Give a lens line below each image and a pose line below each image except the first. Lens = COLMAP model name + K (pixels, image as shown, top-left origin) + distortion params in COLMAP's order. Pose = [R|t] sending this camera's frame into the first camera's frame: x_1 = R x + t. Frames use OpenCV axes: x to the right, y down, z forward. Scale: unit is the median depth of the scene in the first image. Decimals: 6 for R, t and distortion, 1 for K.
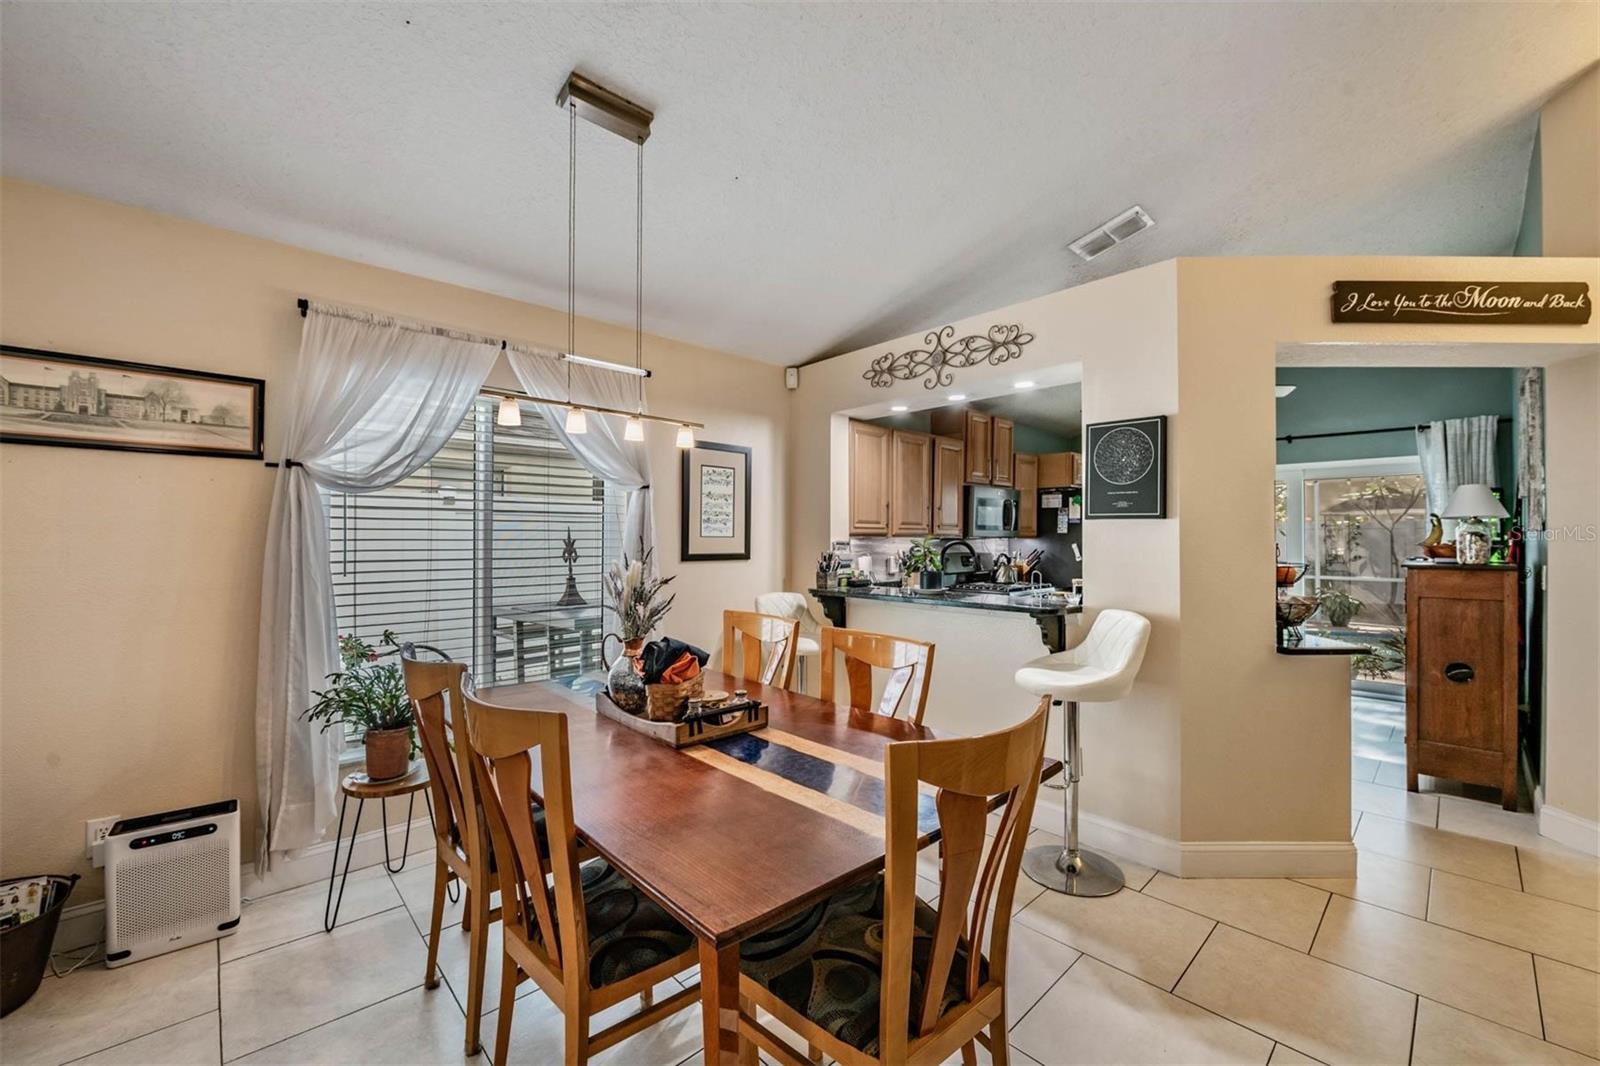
lens RADIAL K [[640.7, 0, 800.0], [0, 640.7, 533.0], [0, 0, 1]] dist [-0.001907, -0.000270]
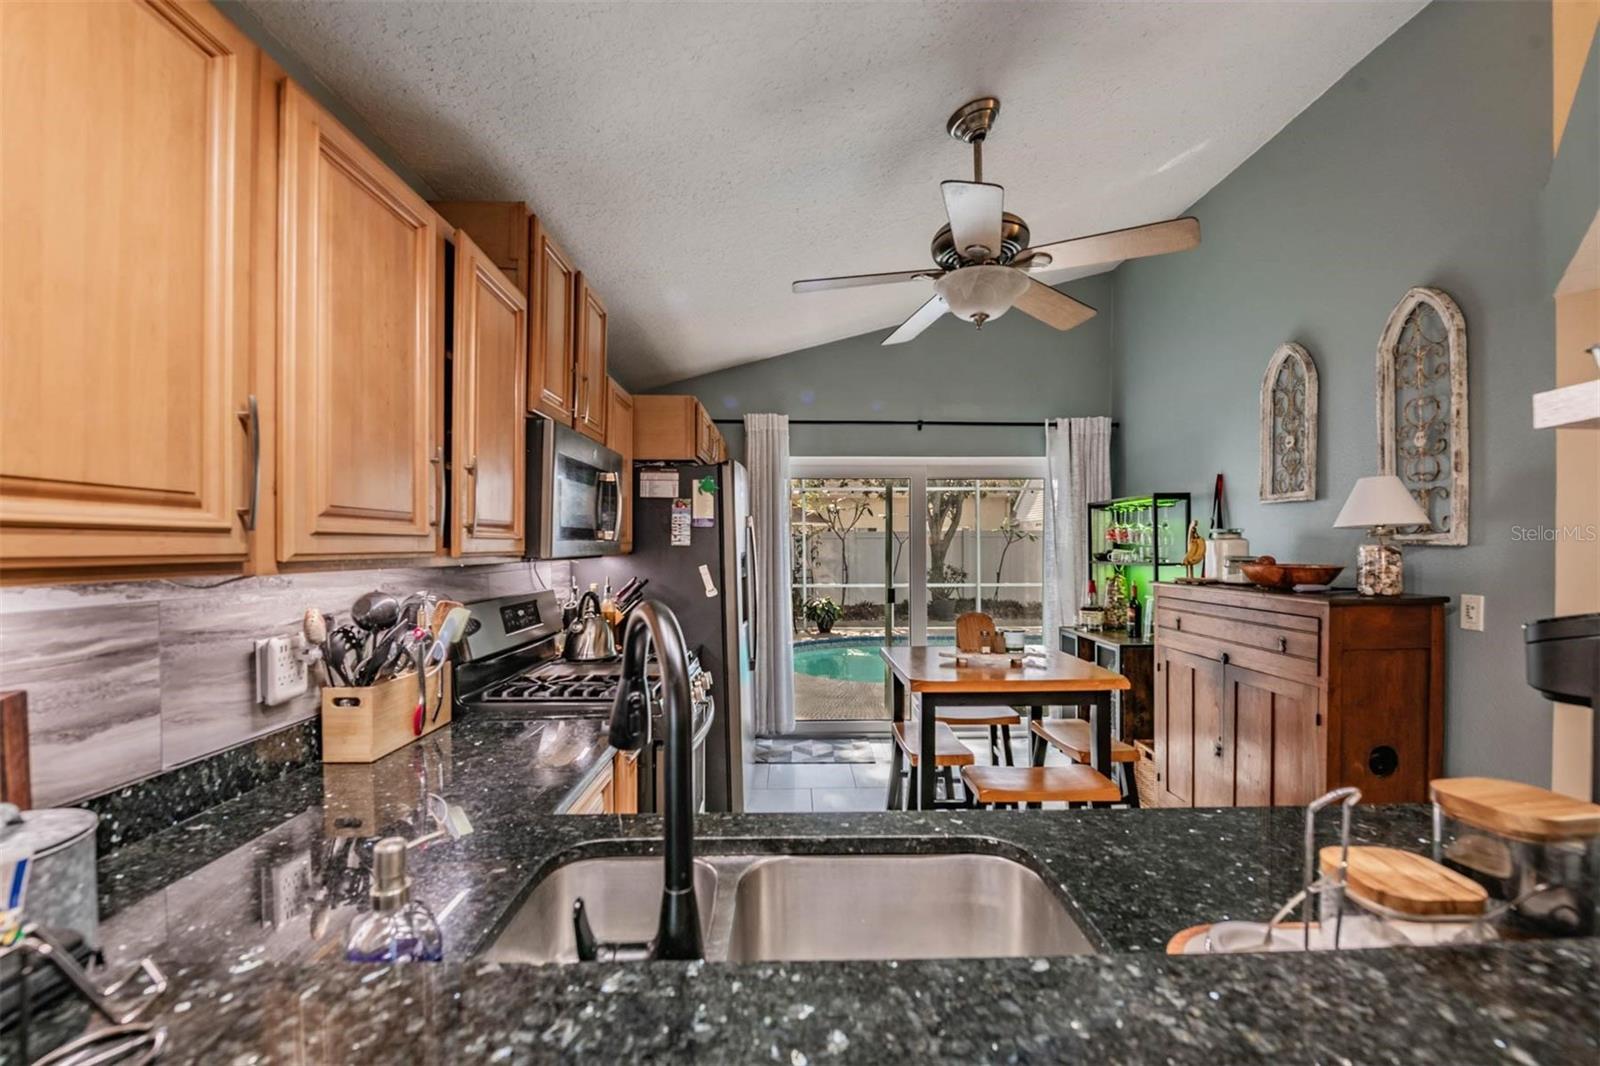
lens RADIAL K [[649.7, 0, 802.1], [0, 649.7, 547.1], [0, 0, 1]] dist [-0.003574, -0.000136]
pose [[0.677273, -0.004826, 0.735716, 0.114307], [-0.002672, 0.999956, 0.009019, -0.005374], [-0.735727, -0.008074, 0.677230, 0.800905]]
